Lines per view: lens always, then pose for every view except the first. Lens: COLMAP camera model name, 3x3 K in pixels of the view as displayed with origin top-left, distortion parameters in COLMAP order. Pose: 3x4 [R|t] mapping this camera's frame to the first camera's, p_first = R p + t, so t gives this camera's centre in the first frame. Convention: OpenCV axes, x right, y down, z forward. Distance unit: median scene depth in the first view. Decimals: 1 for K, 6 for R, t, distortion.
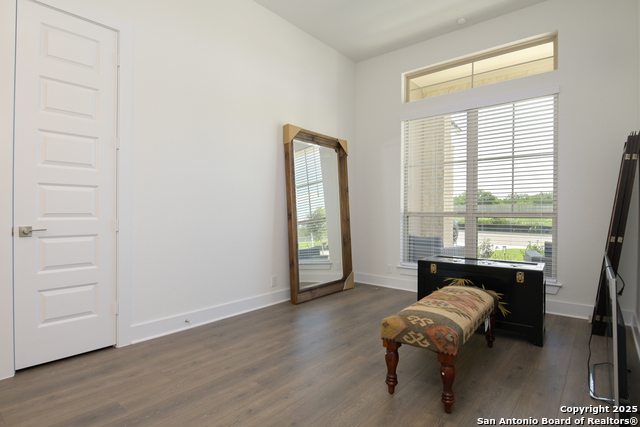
lens RADIAL K [[337.7, 0, 322.7], [0, 337.7, 212.9], [0, 0, 1]] dist [0.001640, -0.004407]
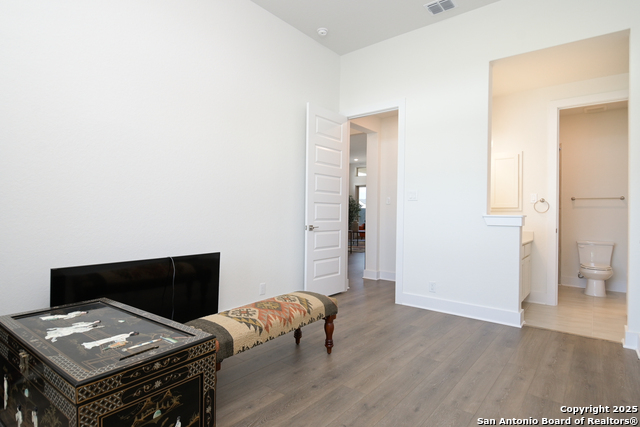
lens RADIAL K [[337.7, 0, 320.6], [0, 337.7, 207.6], [0, 0, 1]] dist [0.001640, -0.004407]
pose [[-0.999929, -0.011880, 0.000753, 0.219806], [-0.011891, 0.999770, -0.017829, -0.026297], [-0.000541, -0.017837, -0.999841, 2.127527]]
